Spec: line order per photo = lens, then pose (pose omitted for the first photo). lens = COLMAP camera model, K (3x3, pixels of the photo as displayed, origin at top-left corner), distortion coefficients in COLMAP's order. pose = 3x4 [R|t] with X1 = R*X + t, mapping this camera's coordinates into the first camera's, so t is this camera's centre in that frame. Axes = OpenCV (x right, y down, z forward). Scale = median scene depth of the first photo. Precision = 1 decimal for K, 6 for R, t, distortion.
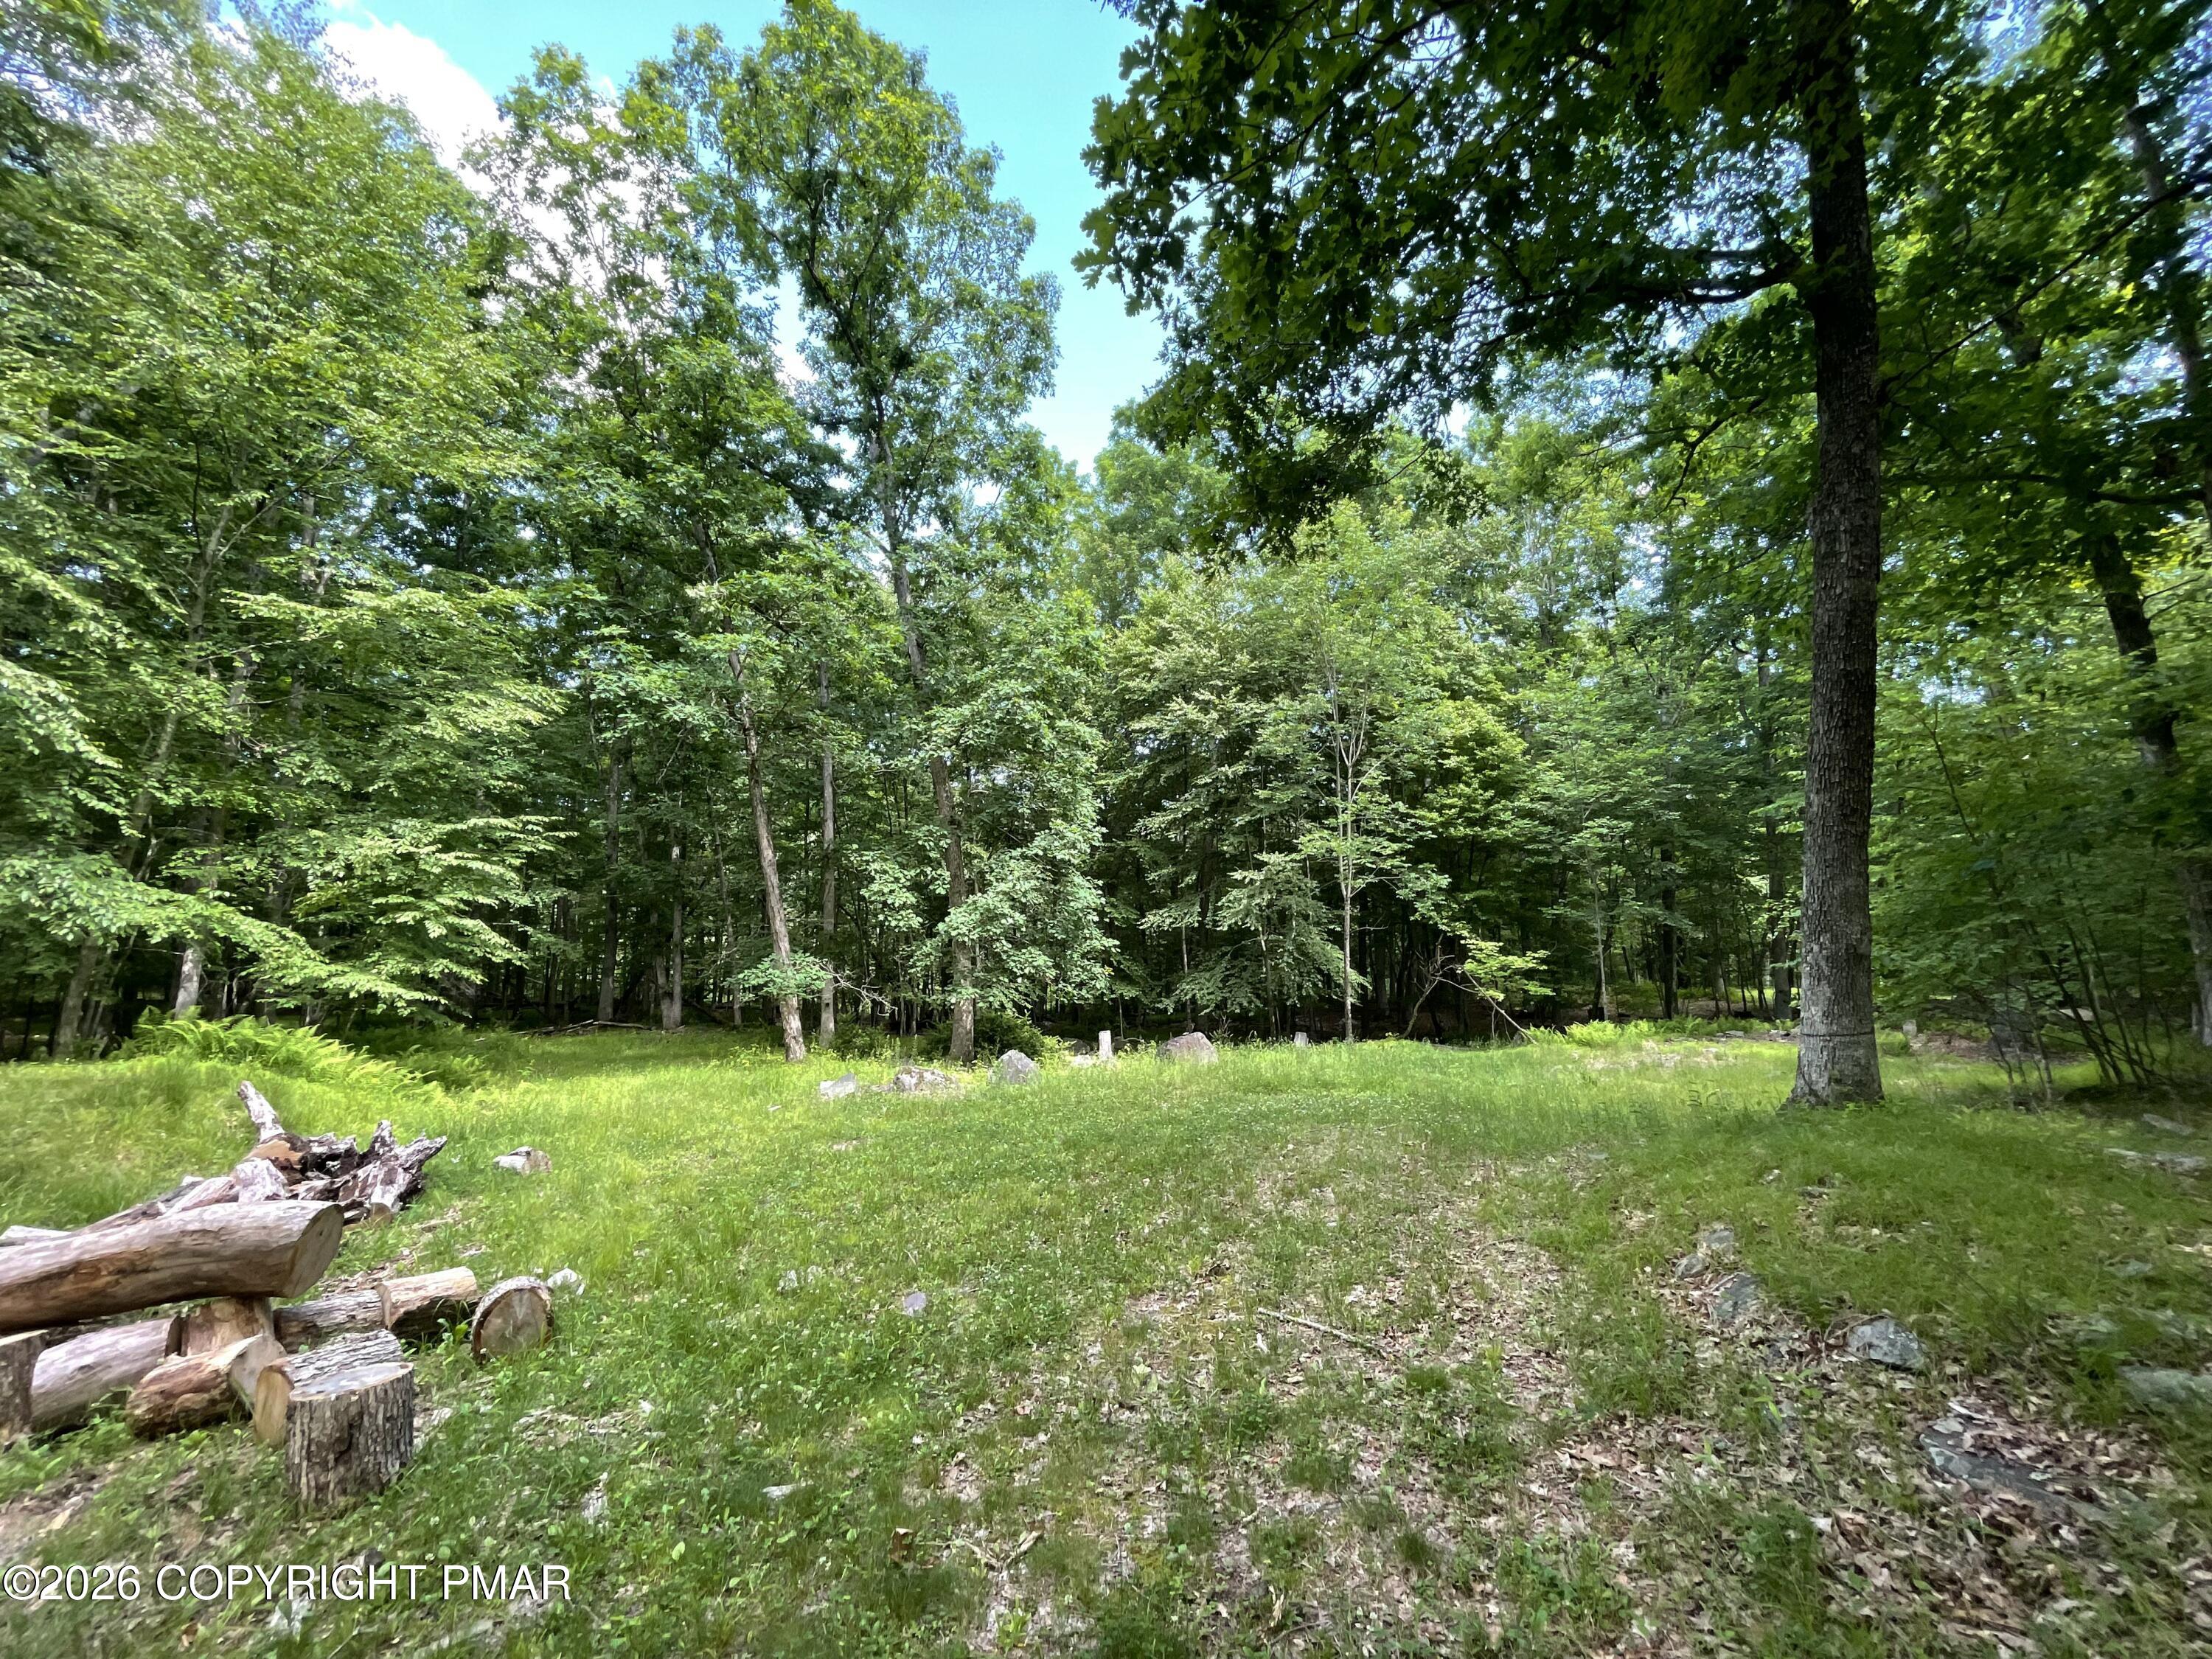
lens RADIAL K [[879.7, 0, 1102.5], [0, 879.7, 842.7], [0, 0, 1]] dist [0.000988, -0.000210]
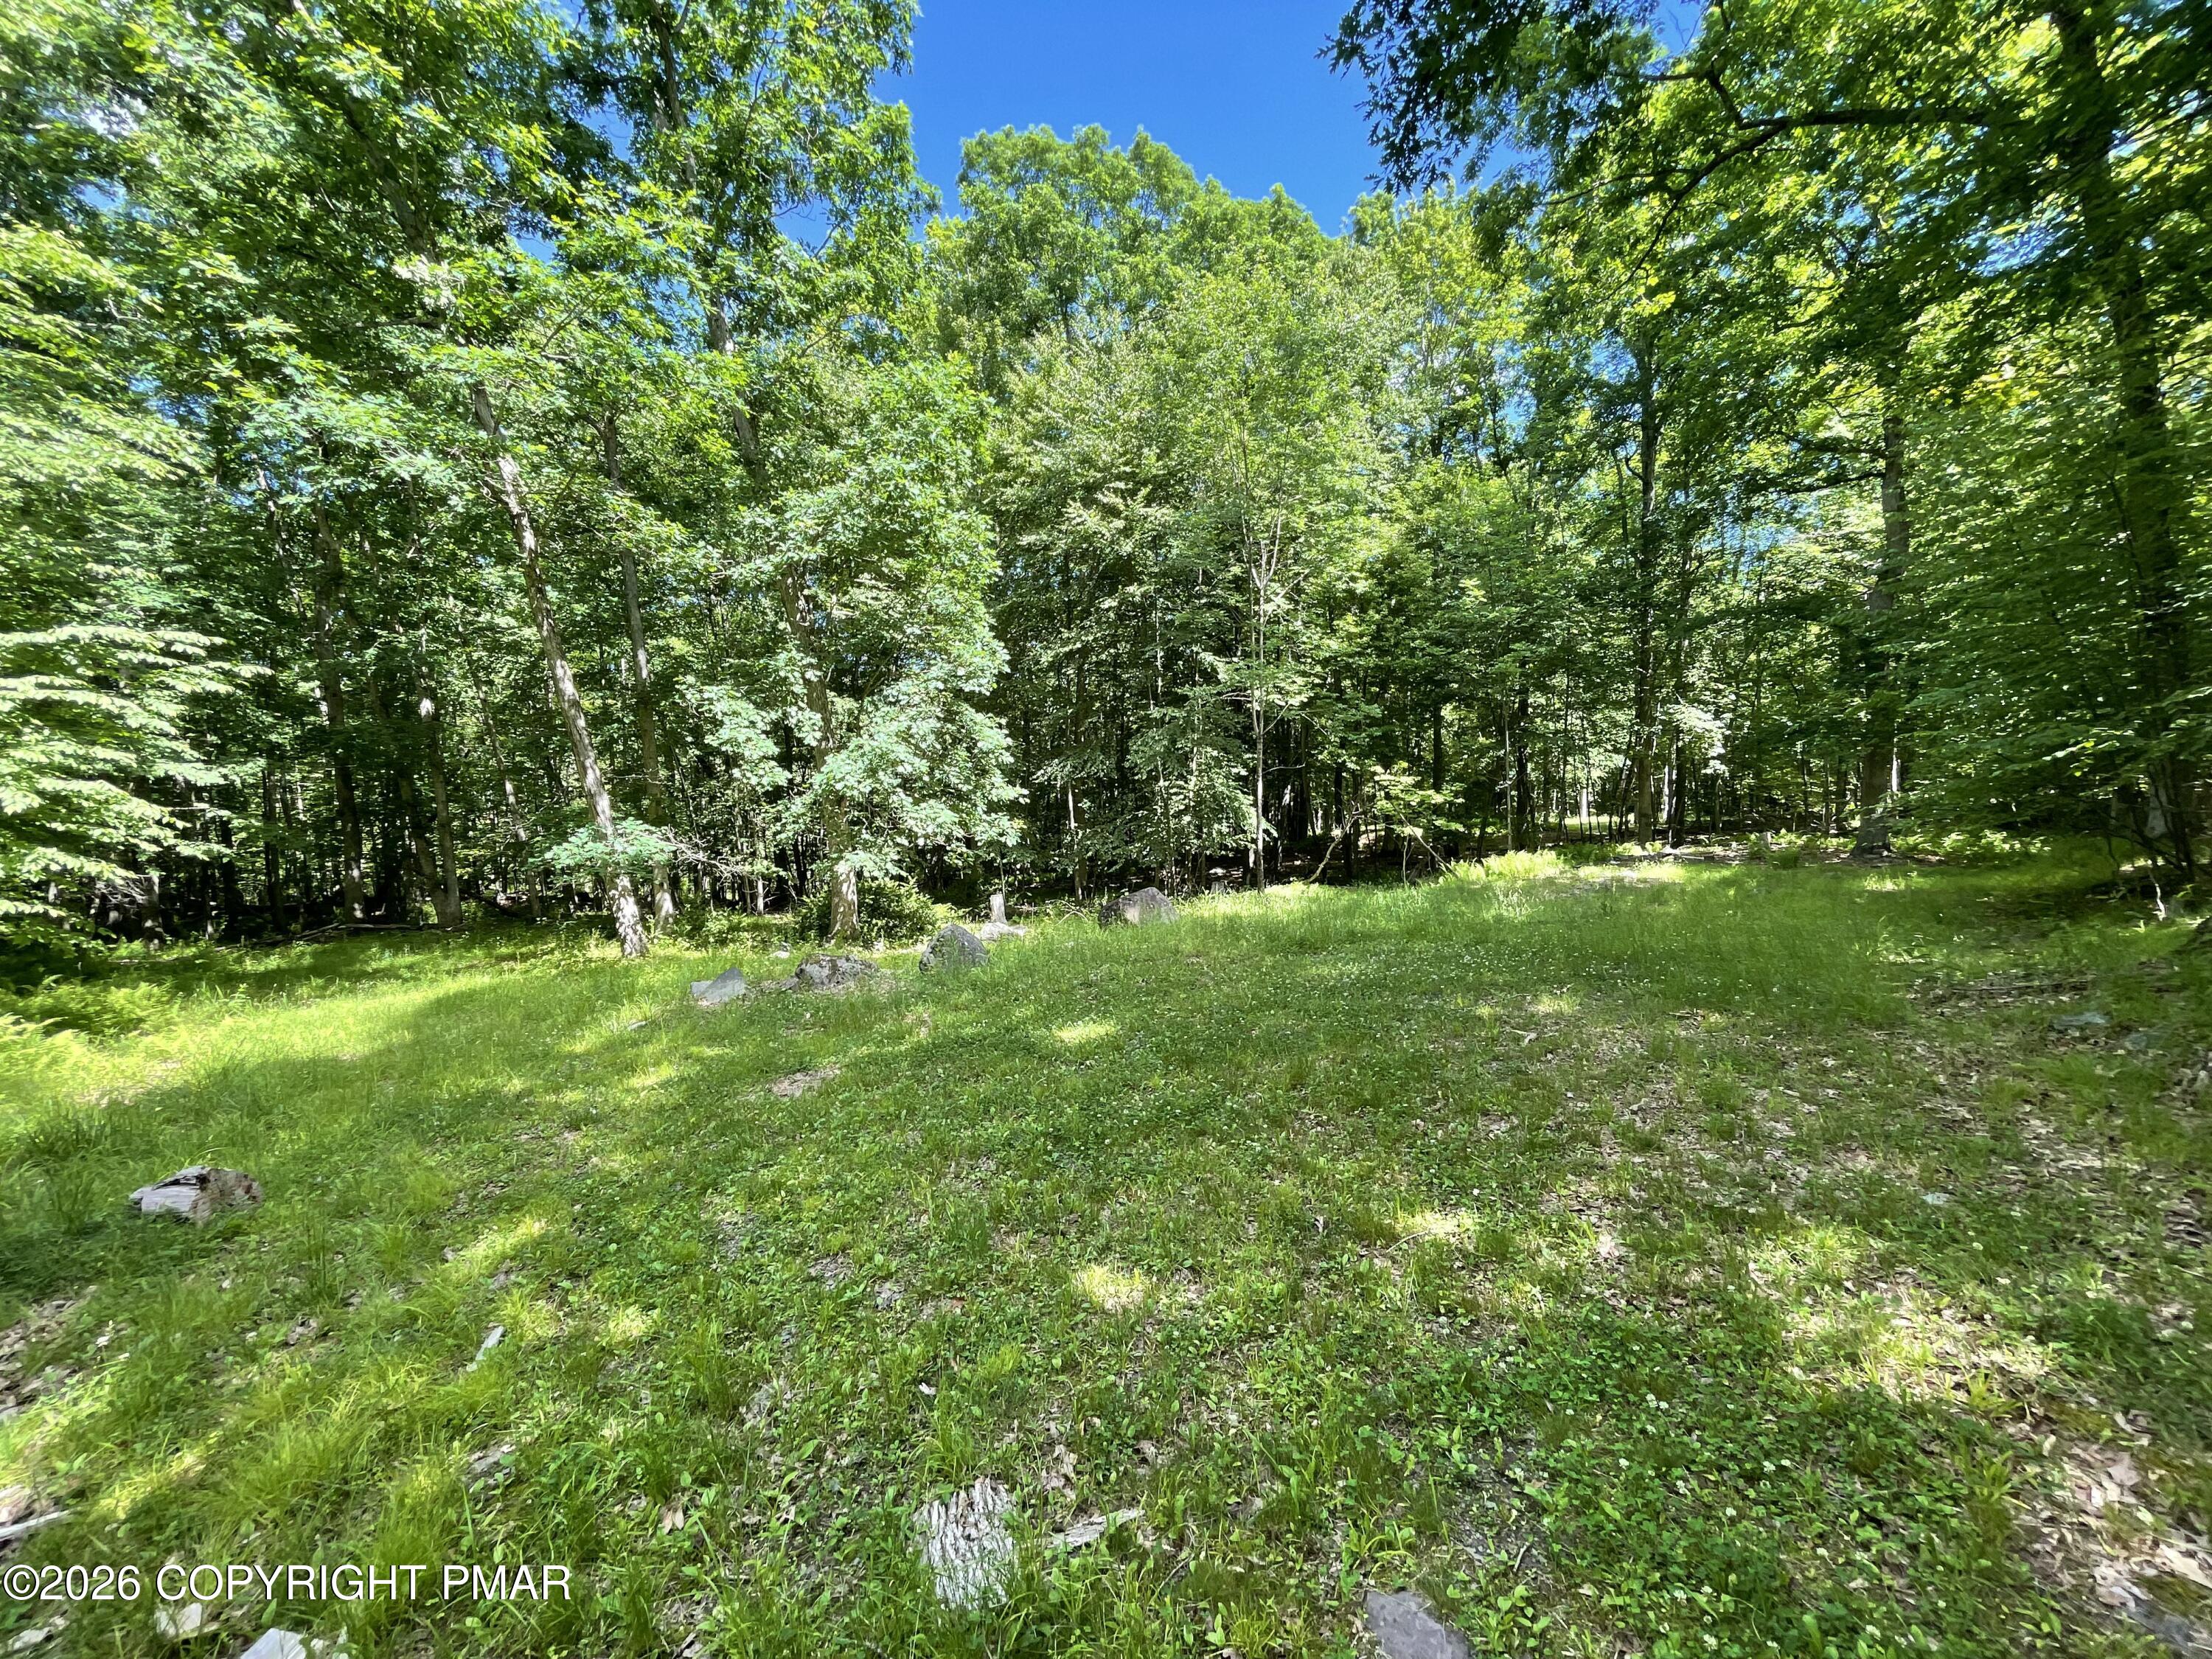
lens RADIAL K [[879.7, 0, 1102.5], [0, 879.7, 842.7], [0, 0, 1]] dist [0.000988, -0.000210]
pose [[0.980005, -0.052085, 0.192033, -0.079259], [0.021652, 0.987315, 0.157294, 0.030373], [-0.197789, -0.149991, 0.968701, 0.152537]]
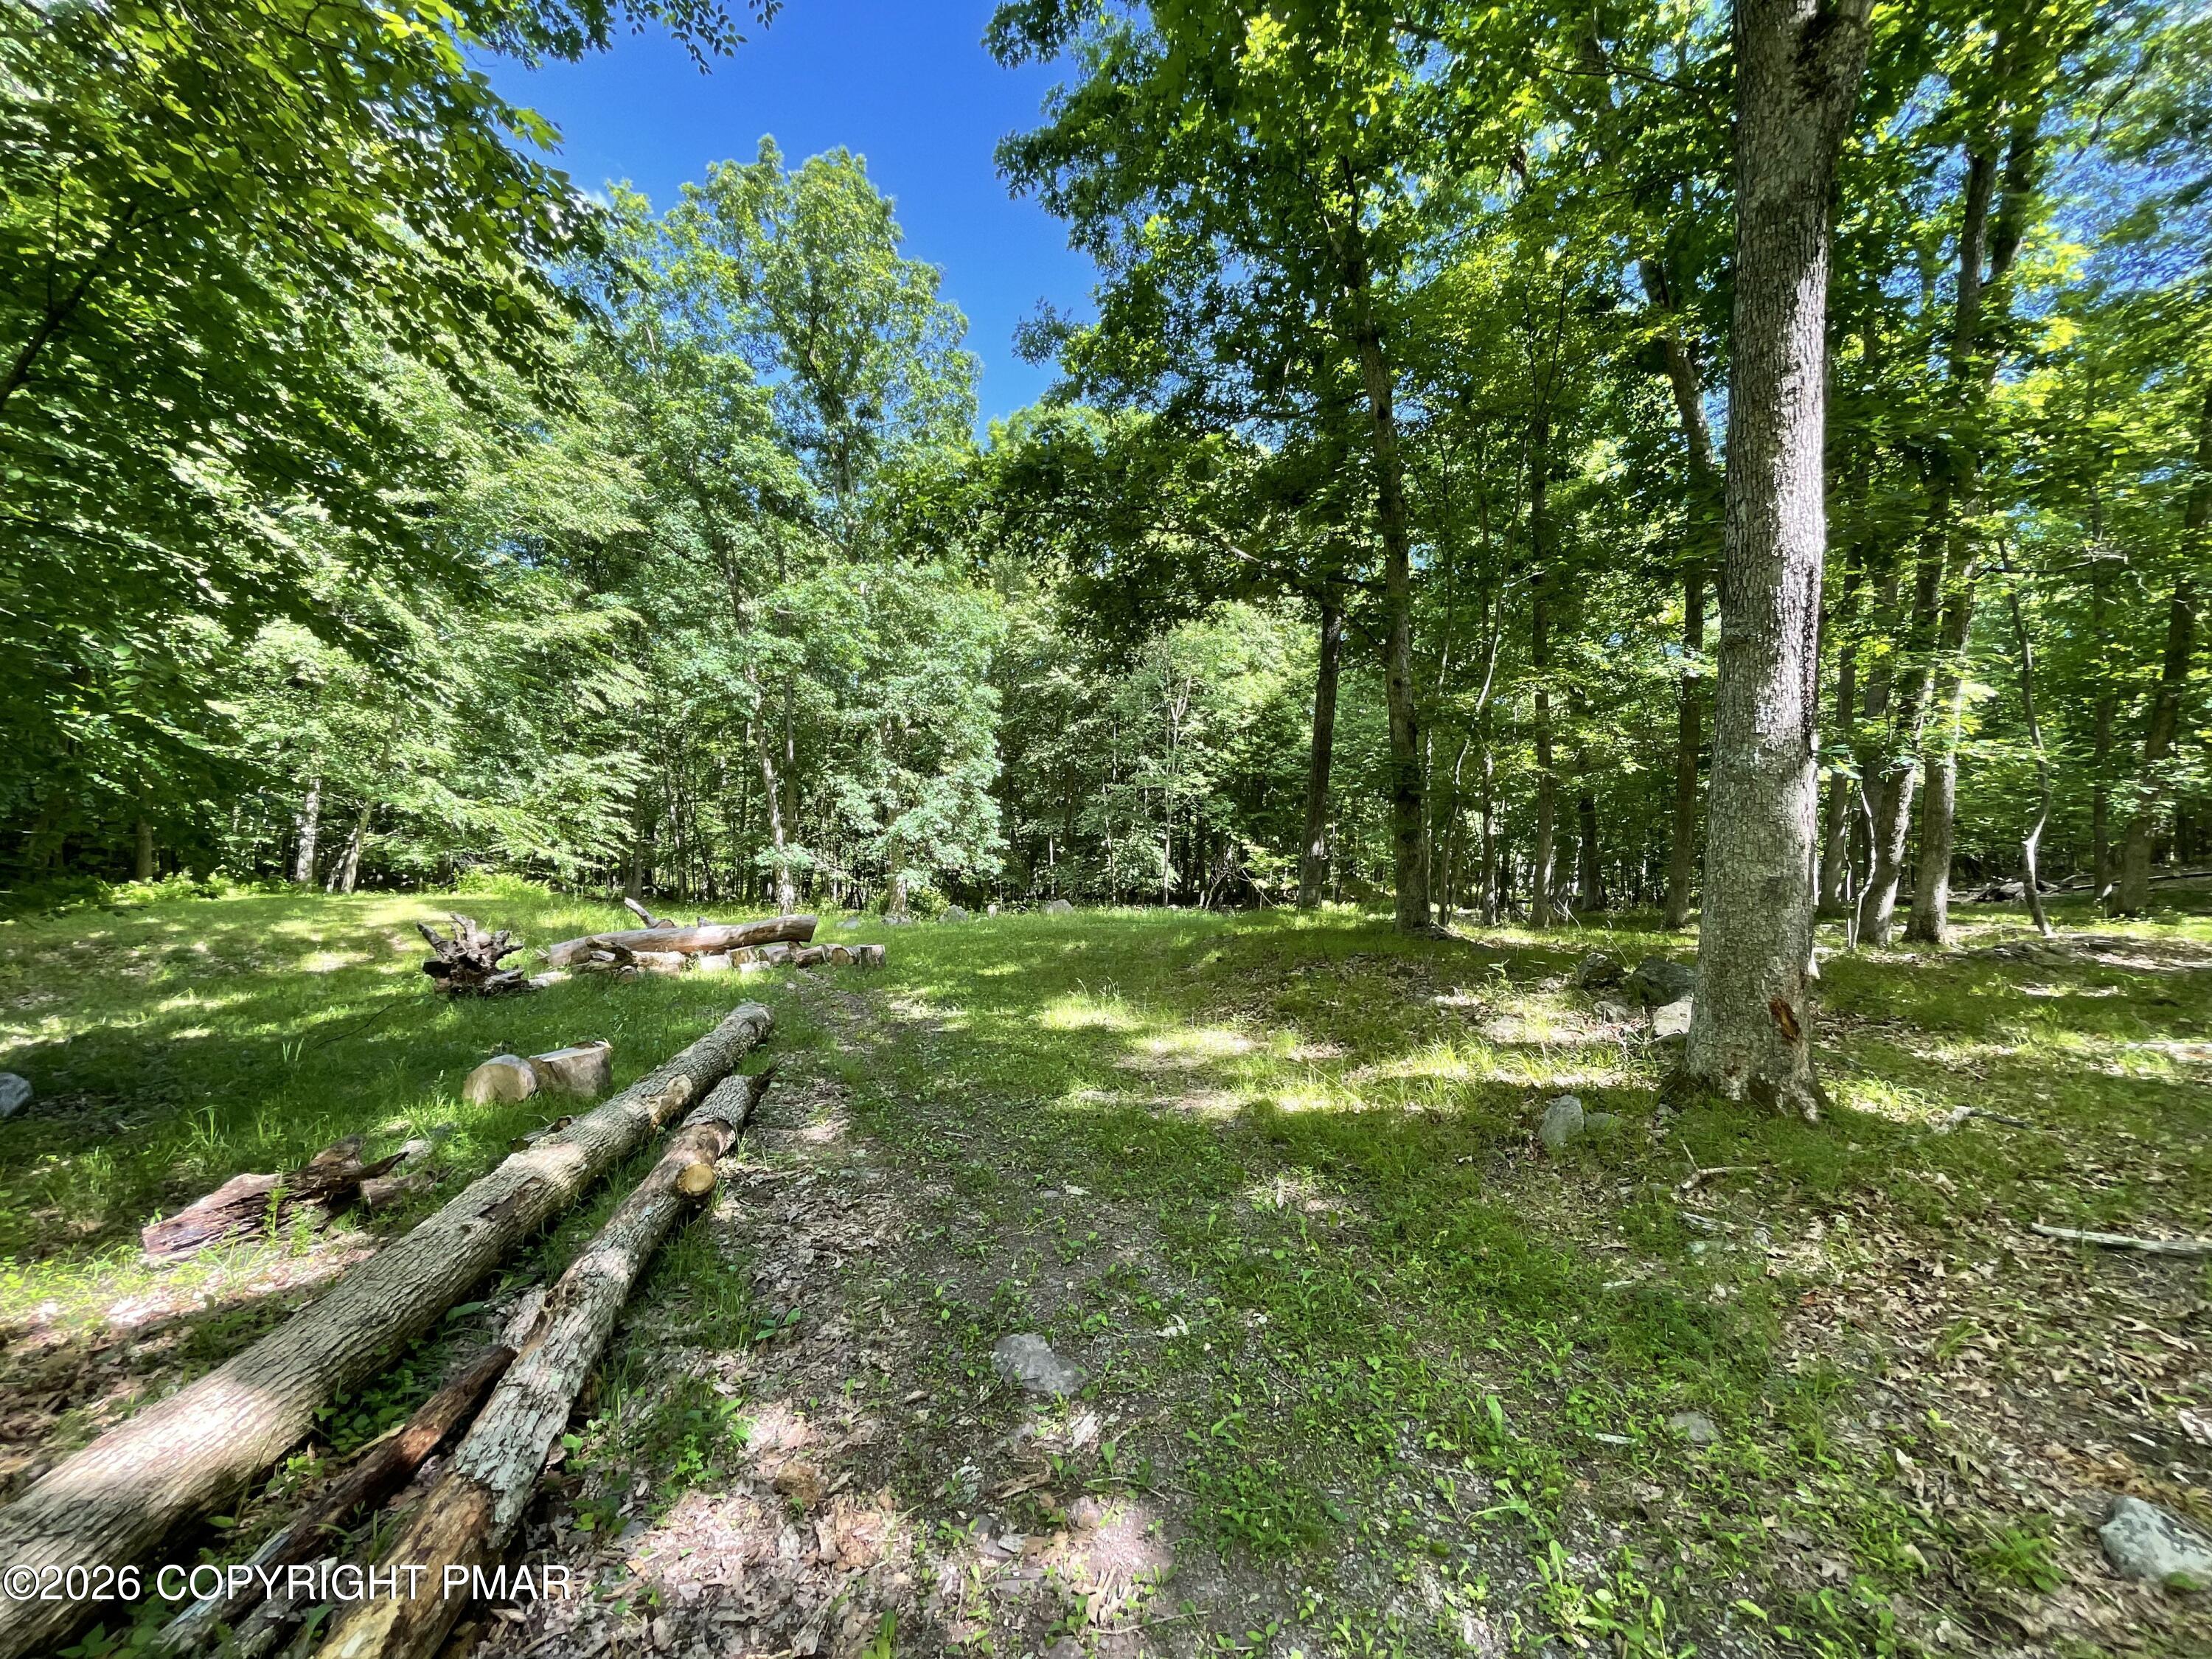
lens RADIAL K [[879.7, 0, 1102.5], [0, 879.7, 842.7], [0, 0, 1]] dist [0.000988, -0.000210]
pose [[0.987374, 0.026972, 0.156091, -0.059191], [-0.045301, 0.992322, 0.115086, -0.061587], [-0.151789, -0.120704, 0.981015, -0.462744]]
